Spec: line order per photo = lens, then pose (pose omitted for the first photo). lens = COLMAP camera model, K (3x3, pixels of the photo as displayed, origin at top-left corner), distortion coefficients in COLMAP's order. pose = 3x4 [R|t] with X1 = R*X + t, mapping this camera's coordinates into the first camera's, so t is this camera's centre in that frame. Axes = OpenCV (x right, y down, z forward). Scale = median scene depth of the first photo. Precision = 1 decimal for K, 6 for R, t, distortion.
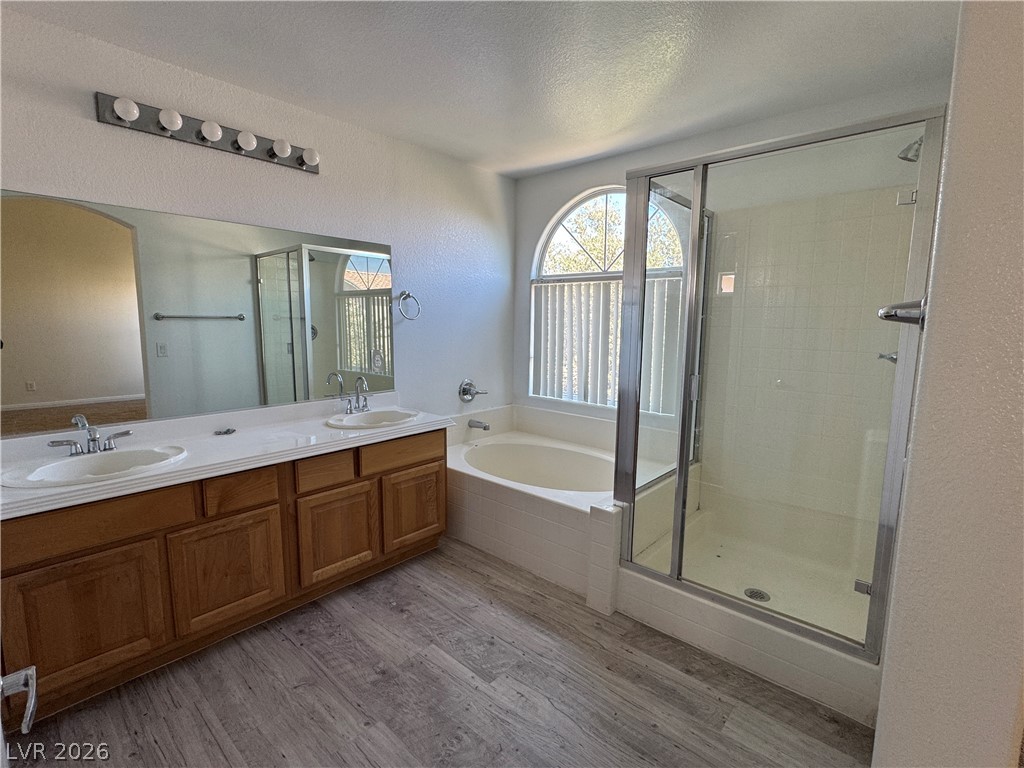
lens RADIAL K [[474.8, 0, 511.3], [0, 474.8, 381.1], [0, 0, 1]] dist [-0.005337, 0.001669]
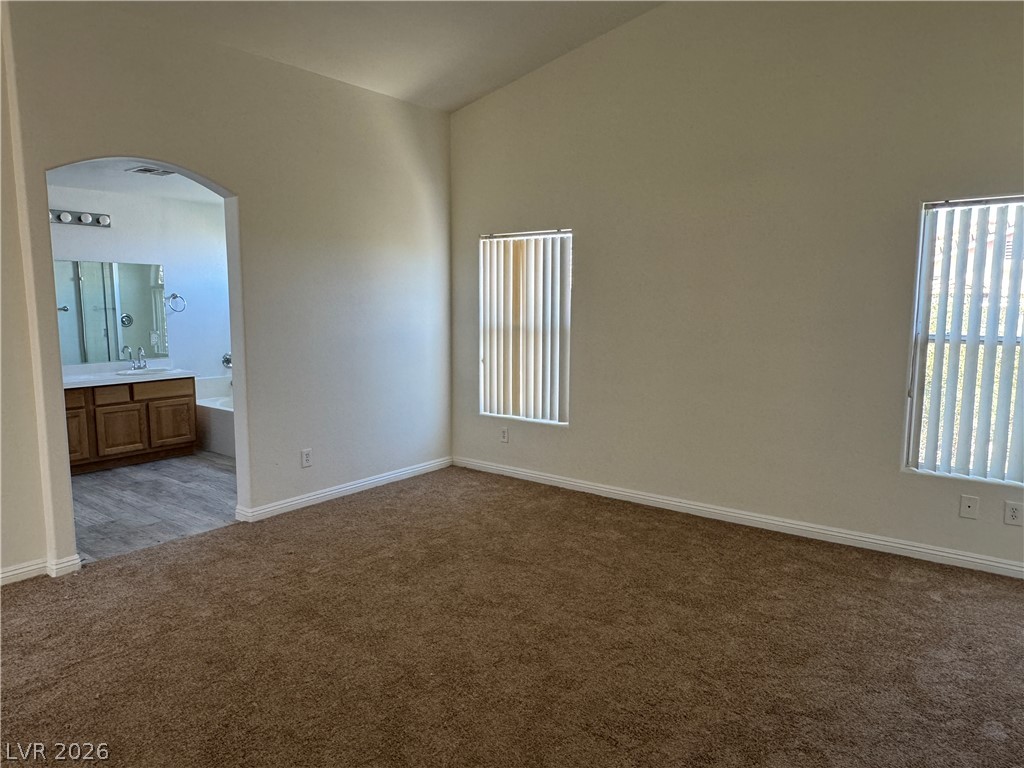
lens RADIAL K [[675.4, 0, 510.3], [0, 675.4, 386.9], [0, 0, 1]] dist [-0.000640, 0.004556]
pose [[0.998204, -0.014272, 0.058177, 0.783486], [0.014261, 0.999898, 0.000607, 0.138013], [-0.058180, 0.000223, 0.998306, -1.341740]]
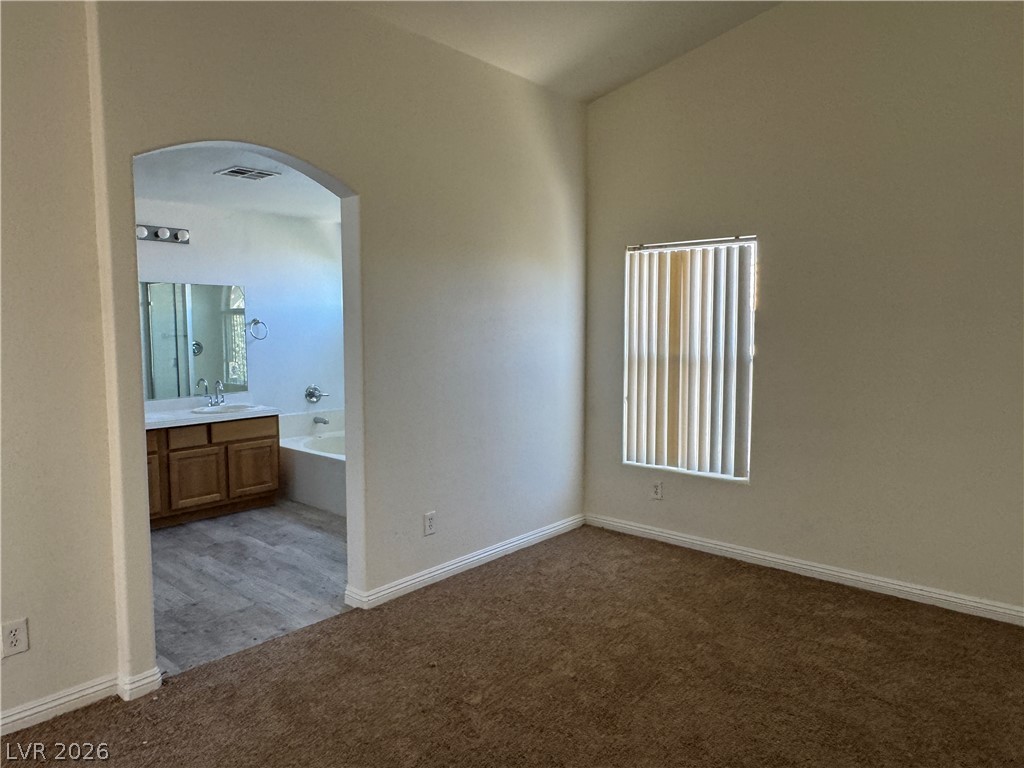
lens RADIAL K [[675.4, 0, 509.0], [0, 675.4, 382.5], [0, 0, 1]] dist [-0.000640, 0.004556]
pose [[0.999938, -0.010987, -0.002005, 0.534151], [0.010892, 0.999039, -0.042457, 0.088462], [0.002470, 0.042433, 0.999096, -0.979154]]
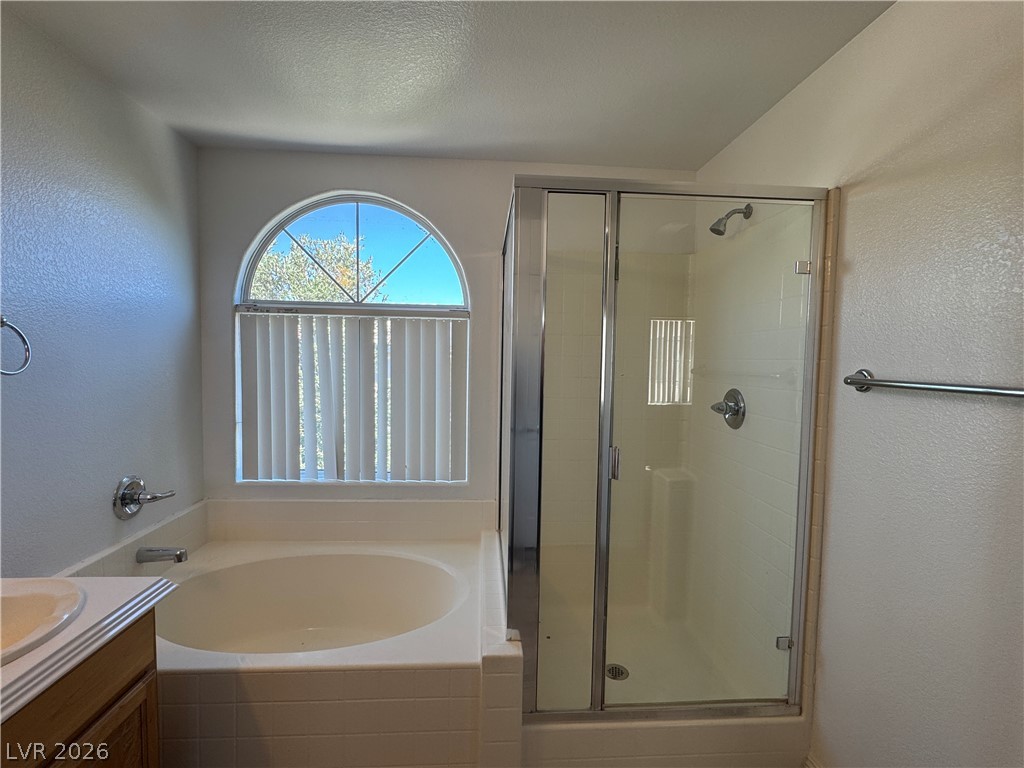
lens RADIAL K [[474.8, 0, 510.2], [0, 474.8, 383.0], [0, 0, 1]] dist [-0.005337, 0.001669]
pose [[0.707239, -0.035363, 0.706090, -0.202789], [0.079626, 0.996378, -0.029854, -0.074471], [-0.702476, 0.077337, 0.707493, 0.366774]]
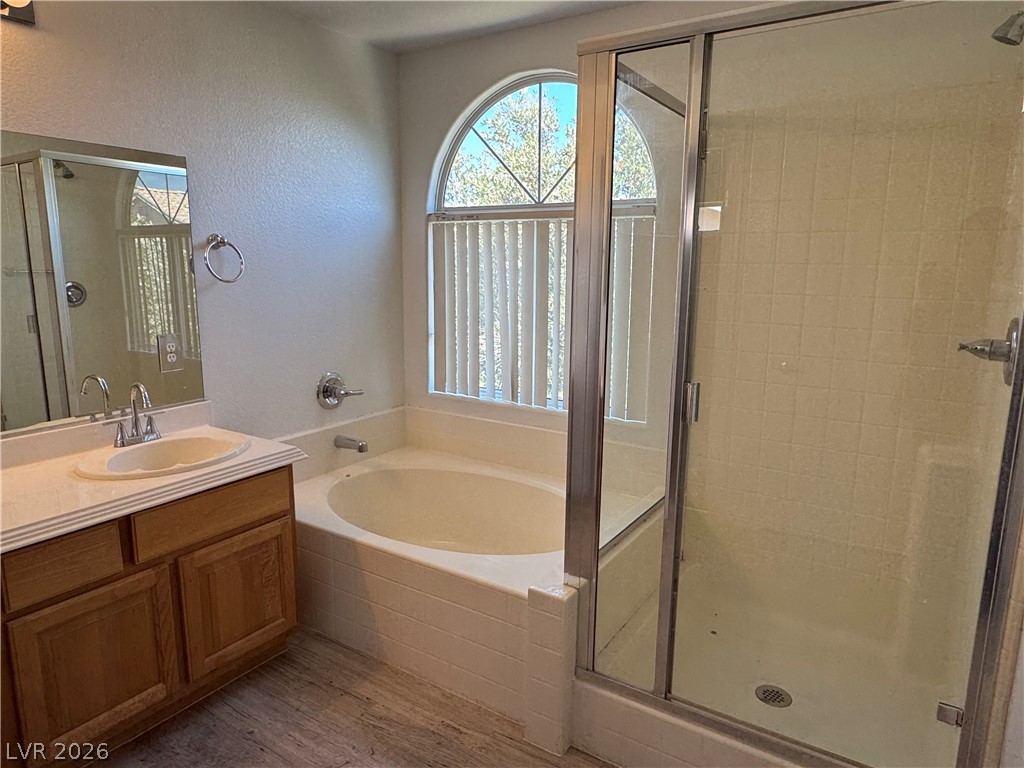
lens RADIAL K [[647.8, 0, 505.3], [0, 647.8, 377.8], [0, 0, 1]] dist [-0.008842, 0.004651]
pose [[0.988900, -0.029162, 0.145695, 0.015930], [0.021771, 0.998406, 0.052074, -0.046308], [-0.146982, -0.048324, 0.987958, 0.135949]]
